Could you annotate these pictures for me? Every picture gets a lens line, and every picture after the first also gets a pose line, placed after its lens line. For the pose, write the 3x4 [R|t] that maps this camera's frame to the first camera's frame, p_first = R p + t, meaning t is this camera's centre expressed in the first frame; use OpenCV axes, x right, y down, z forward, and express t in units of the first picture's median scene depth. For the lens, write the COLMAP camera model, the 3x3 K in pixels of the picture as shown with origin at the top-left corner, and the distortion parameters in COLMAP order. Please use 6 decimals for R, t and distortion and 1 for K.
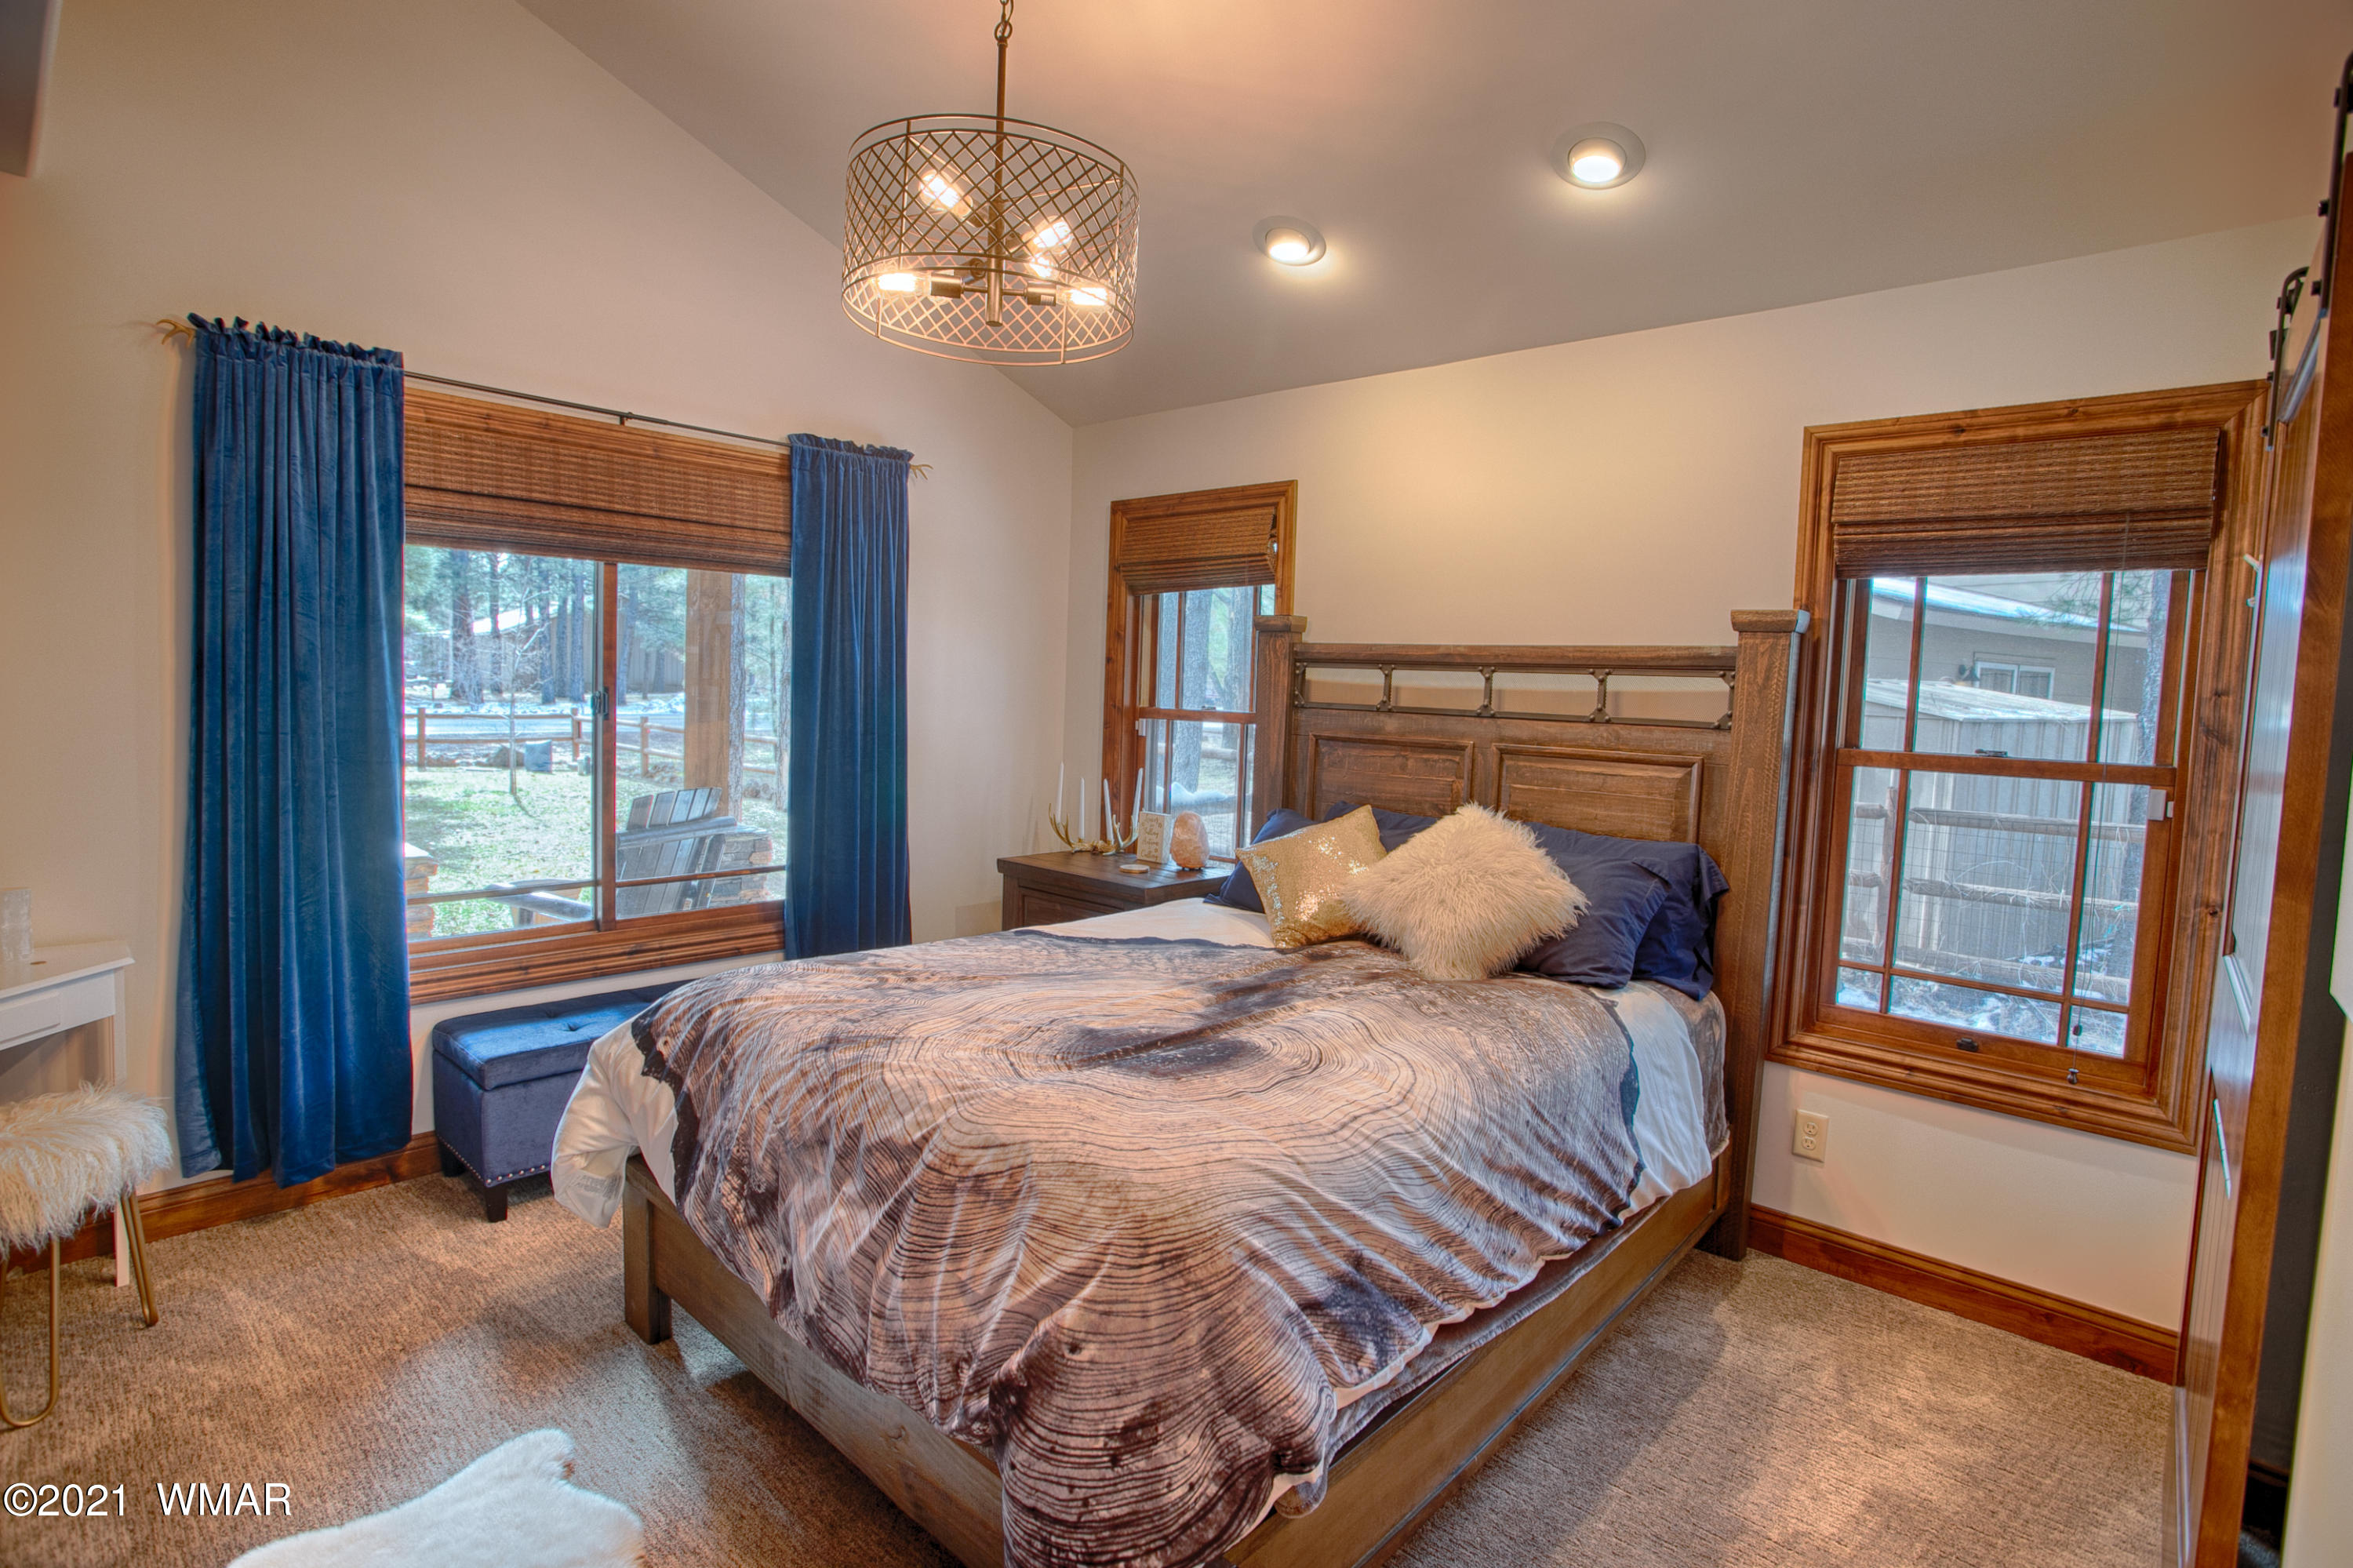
lens RADIAL K [[1133.1, 0, 1174.4], [0, 1133.1, 766.3], [0, 0, 1]] dist [-0.045933, 0.012035]
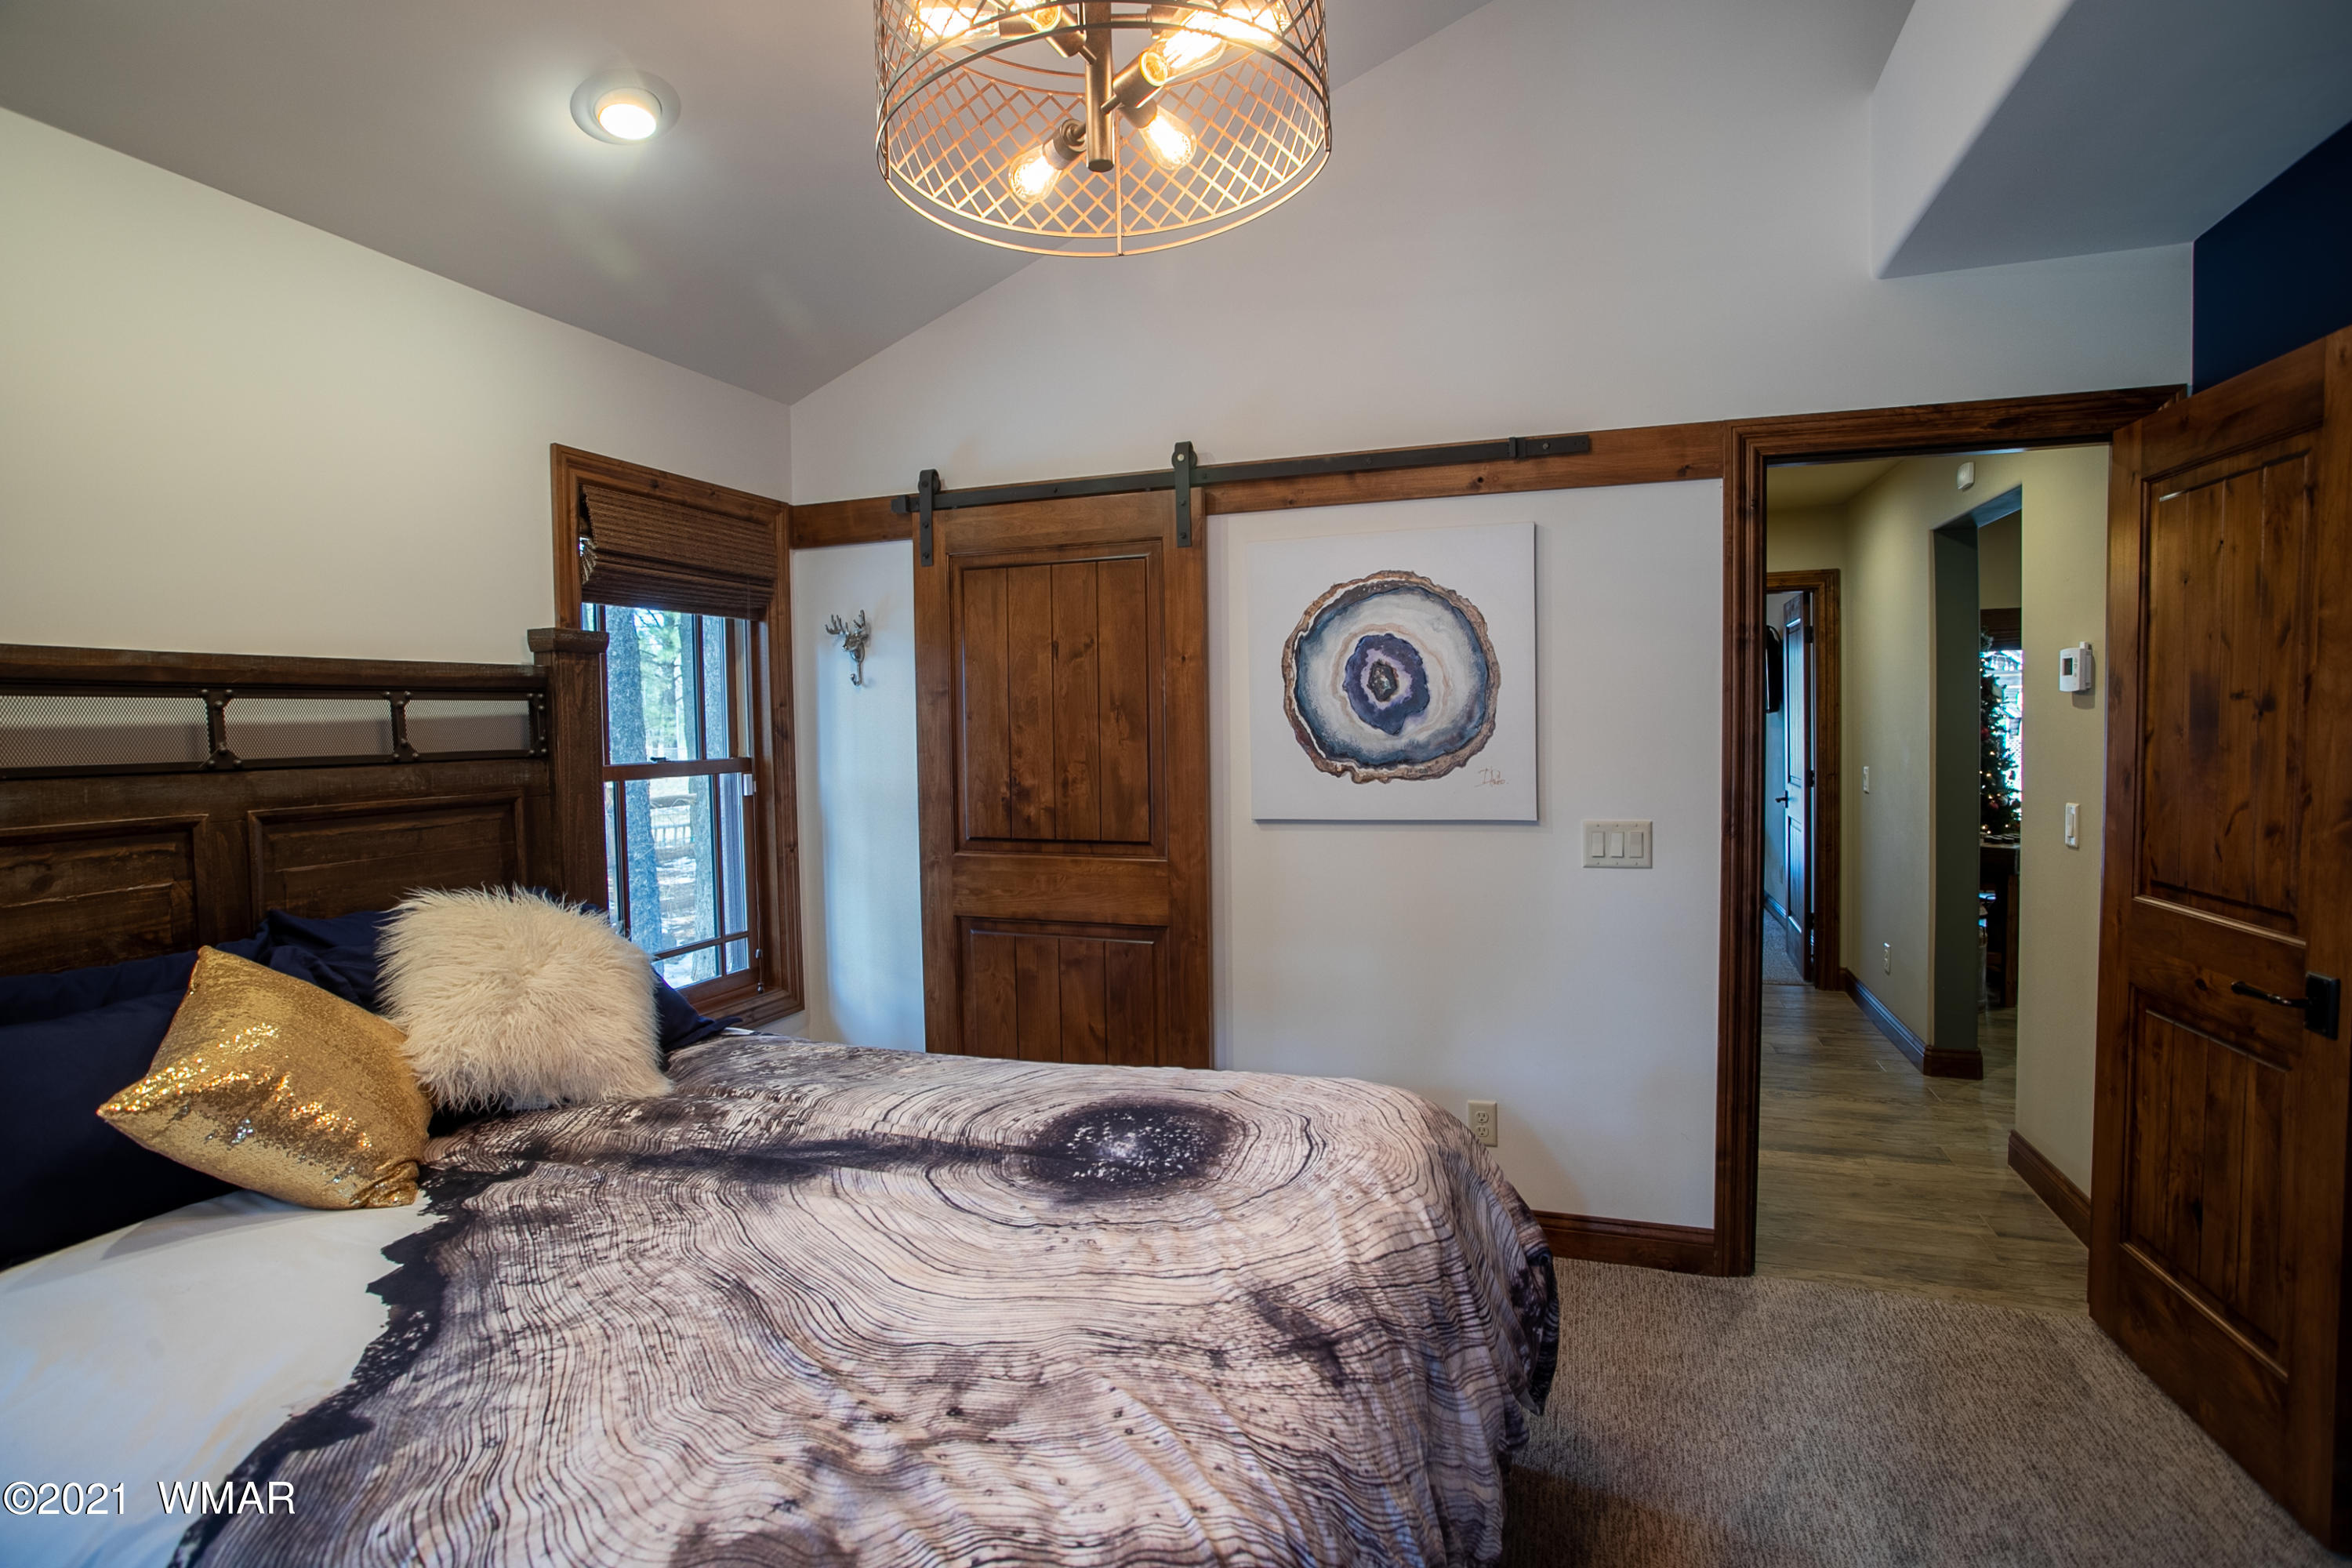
lens RADIAL K [[1132.6, 0, 1171.8], [0, 1132.6, 786.4], [0, 0, 1]] dist [-0.045933, 0.012035]
pose [[-0.369675, -0.083770, 0.925377, -0.605205], [0.071046, 0.990464, 0.118044, -0.089064], [-0.926441, 0.109382, -0.360198, 0.950128]]
